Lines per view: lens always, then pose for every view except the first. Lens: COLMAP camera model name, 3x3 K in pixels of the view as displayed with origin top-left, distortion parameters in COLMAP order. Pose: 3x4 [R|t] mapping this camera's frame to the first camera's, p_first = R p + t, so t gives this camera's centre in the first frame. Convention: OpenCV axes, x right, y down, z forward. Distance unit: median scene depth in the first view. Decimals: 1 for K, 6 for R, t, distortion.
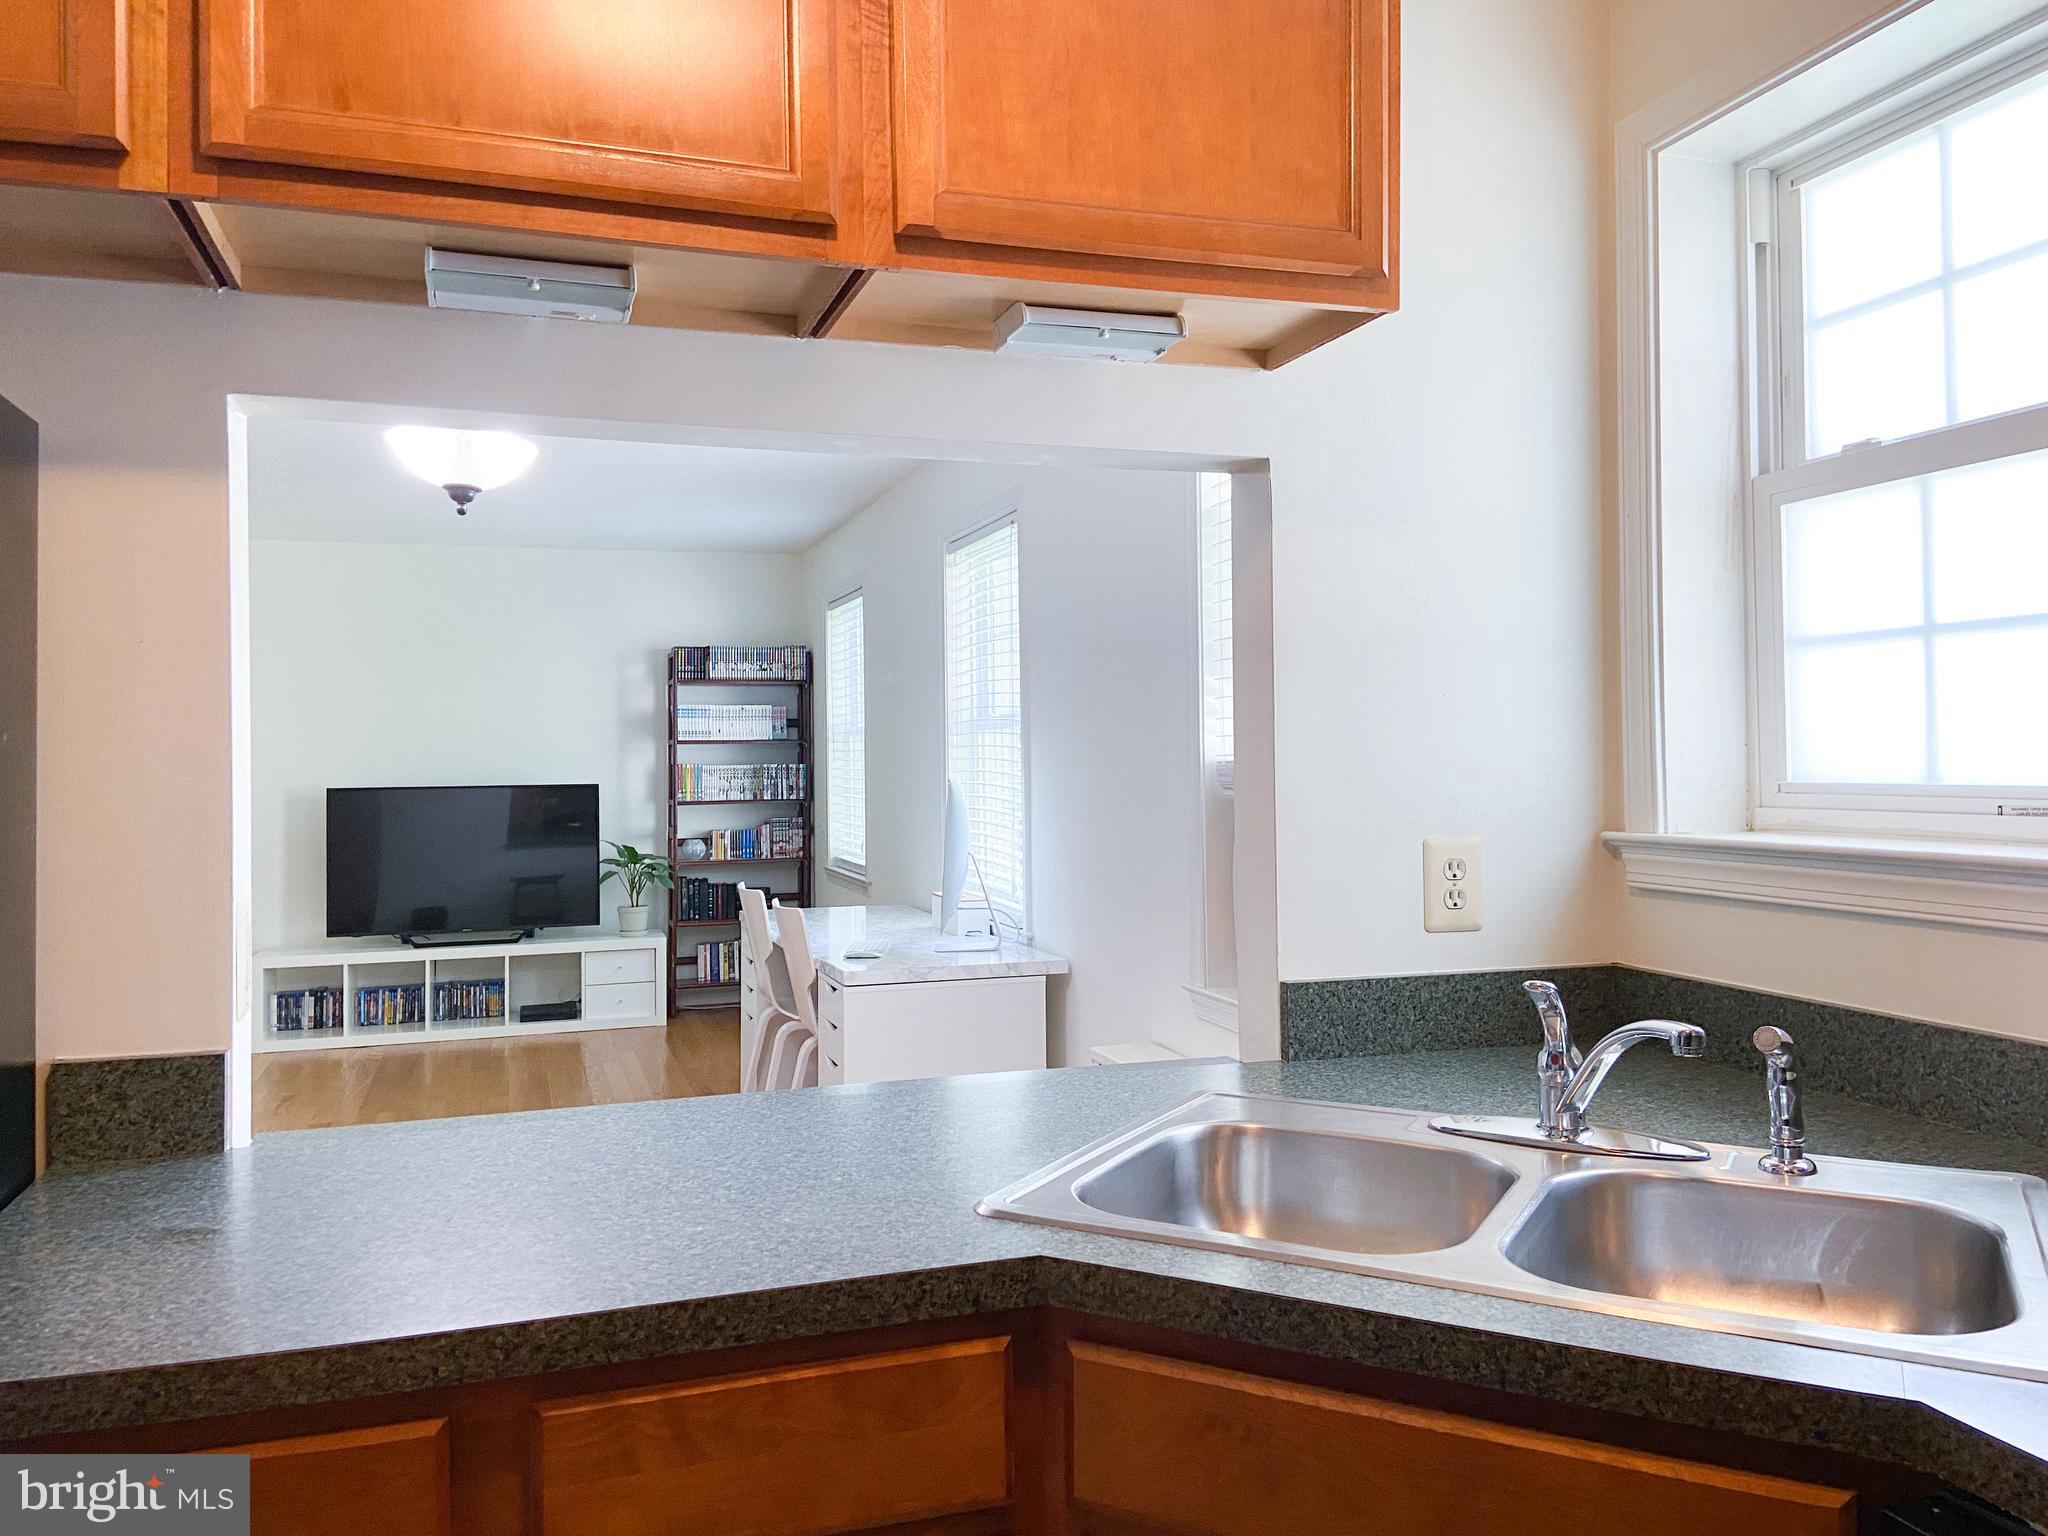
lens RADIAL K [[1536.5, 0, 1024.0], [0, 1536.5, 768.0], [0, 0, 1]] dist [0.123057, -0.170666]
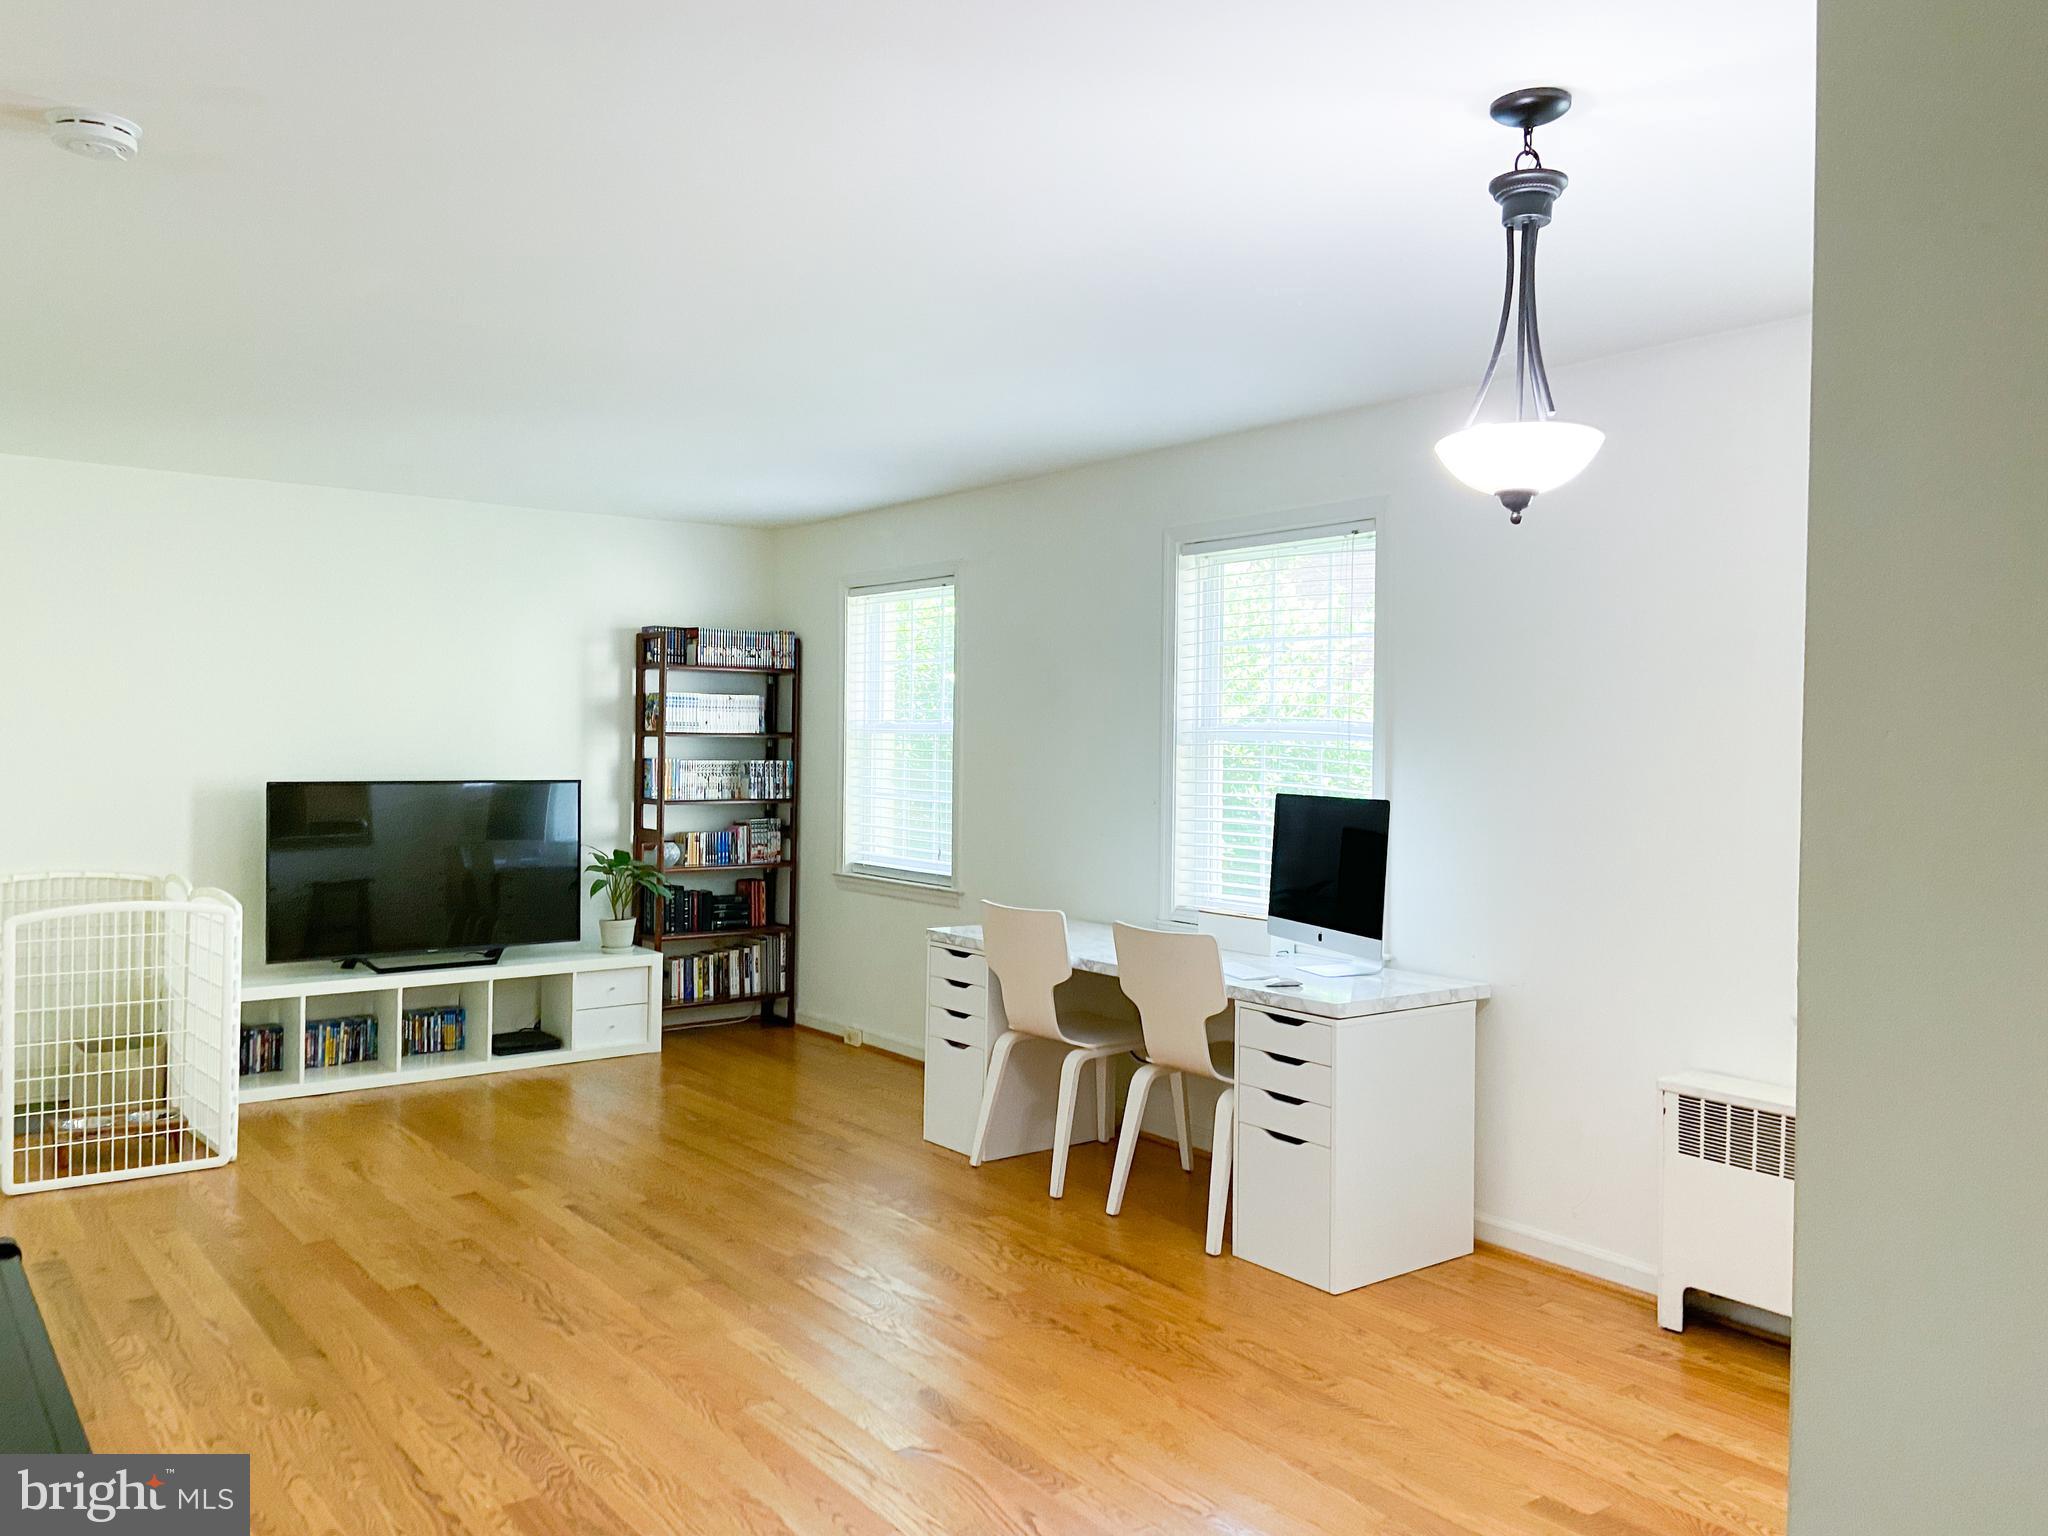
lens RADIAL K [[1536.5, 0, 1024.0], [0, 1536.5, 768.0], [0, 0, 1]] dist [0.123057, -0.170666]
pose [[0.942921, 0.017369, 0.332562, -0.328937], [-0.021140, 0.999747, 0.007722, -0.008546], [-0.332344, -0.014312, 0.943050, 0.089746]]
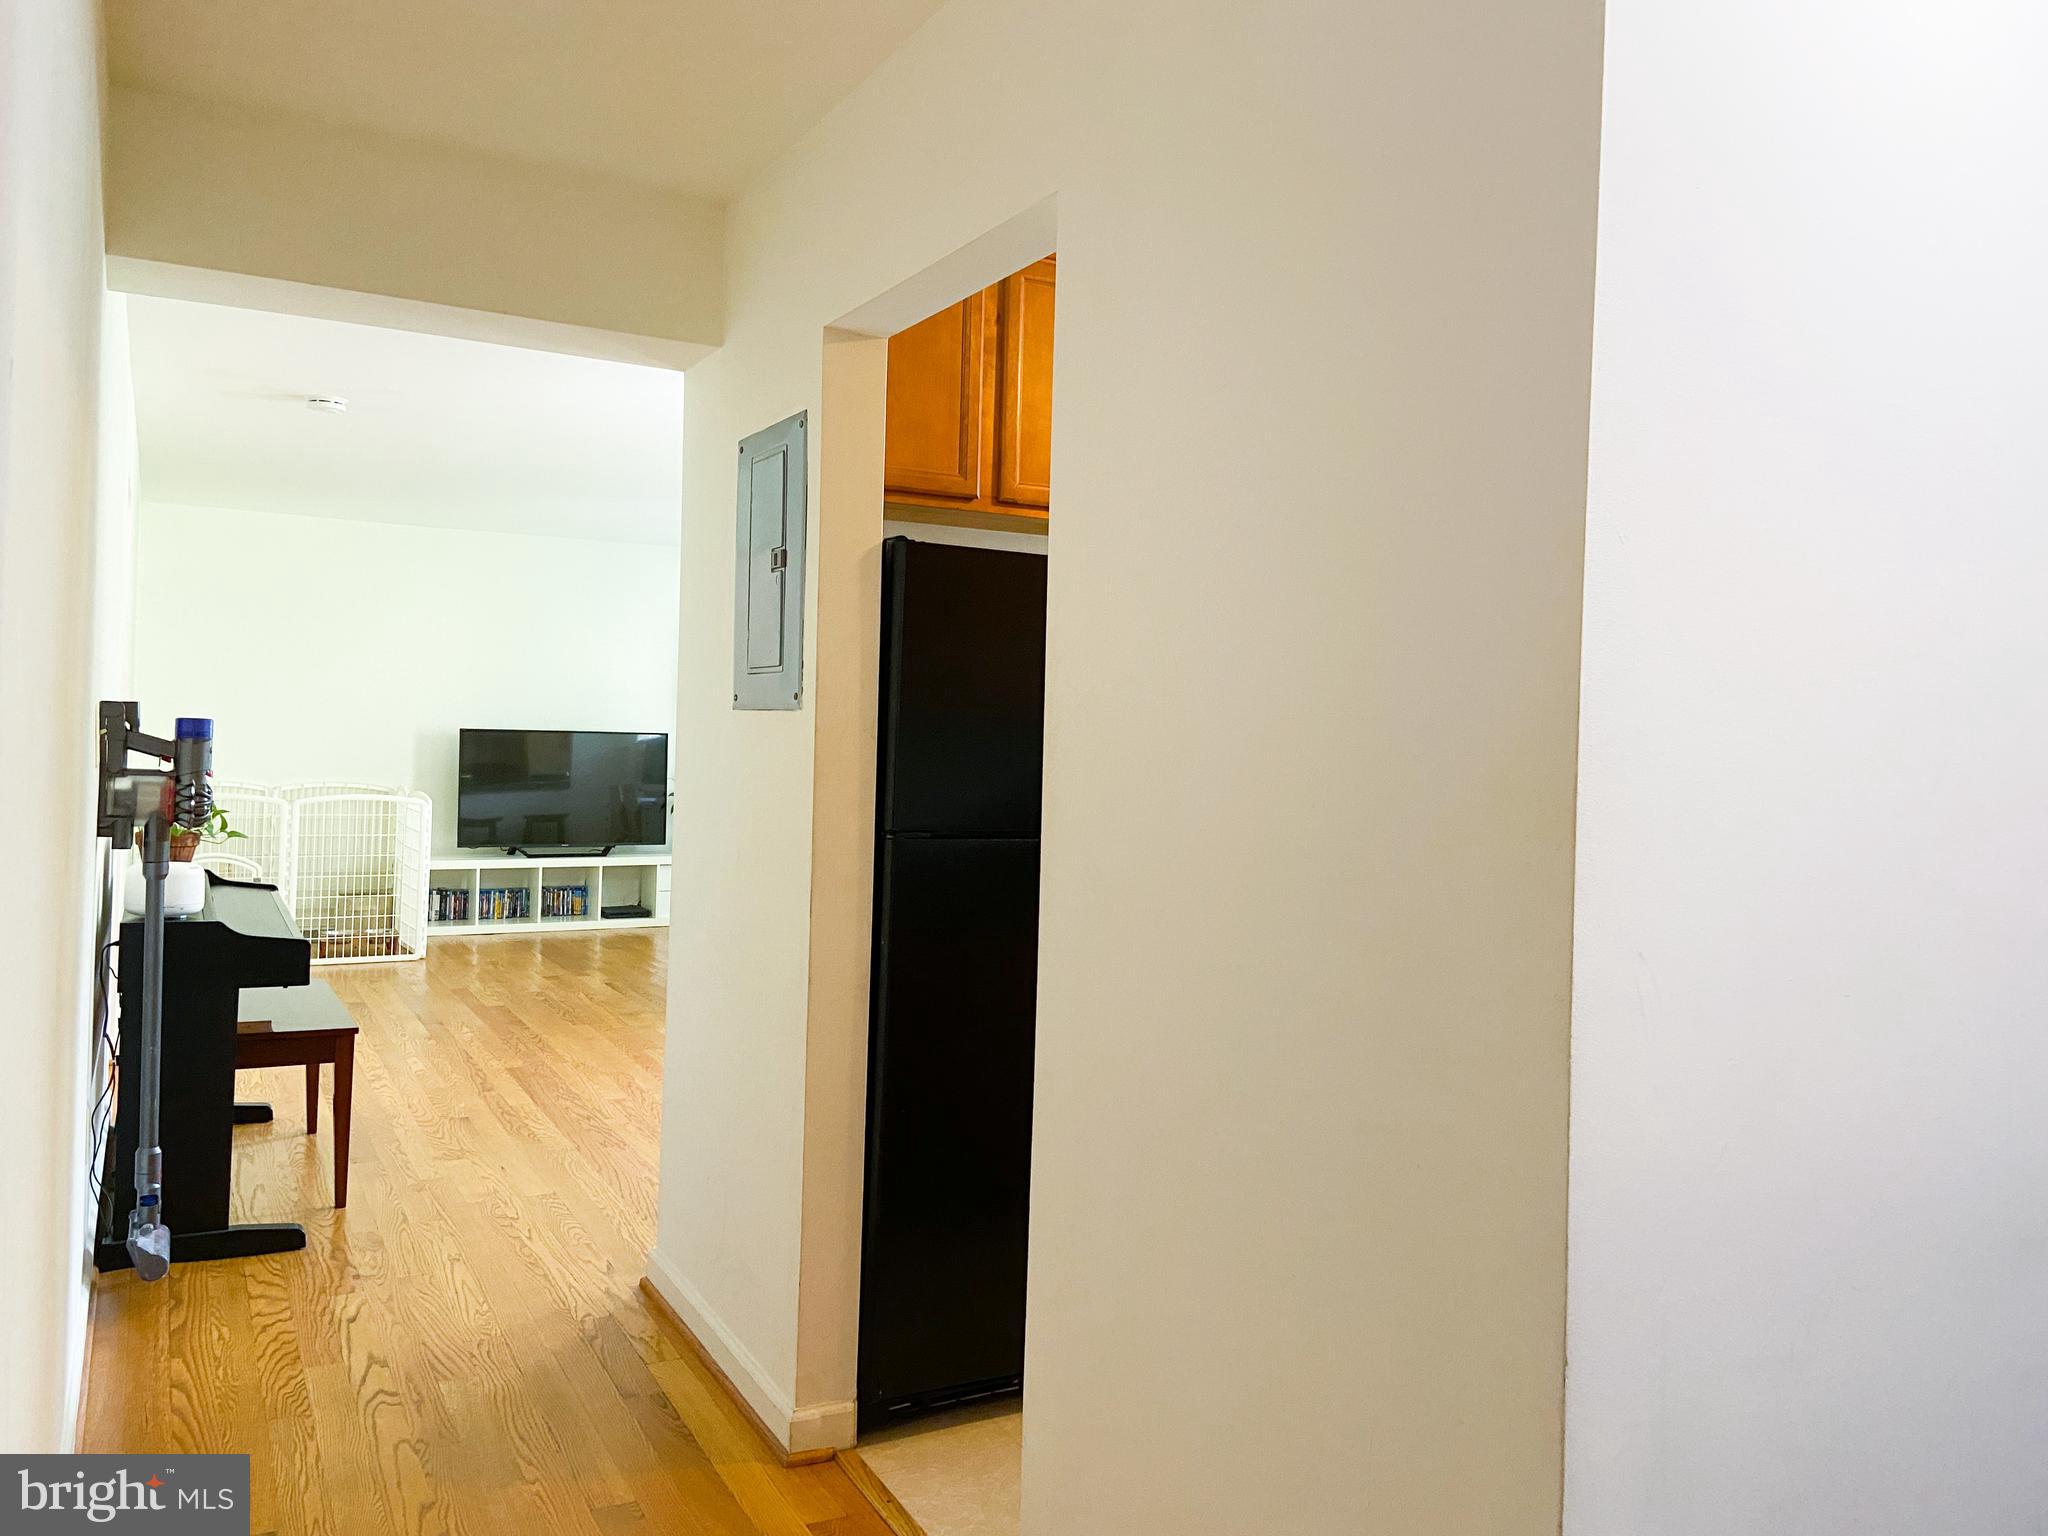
lens RADIAL K [[1536.5, 0, 1024.0], [0, 1536.5, 768.0], [0, 0, 1]] dist [0.123057, -0.170666]
pose [[0.982050, 0.034371, 0.185463, -0.221742], [-0.039556, 0.998921, 0.024329, -0.003402], [-0.184427, -0.031229, 0.982350, -0.290526]]
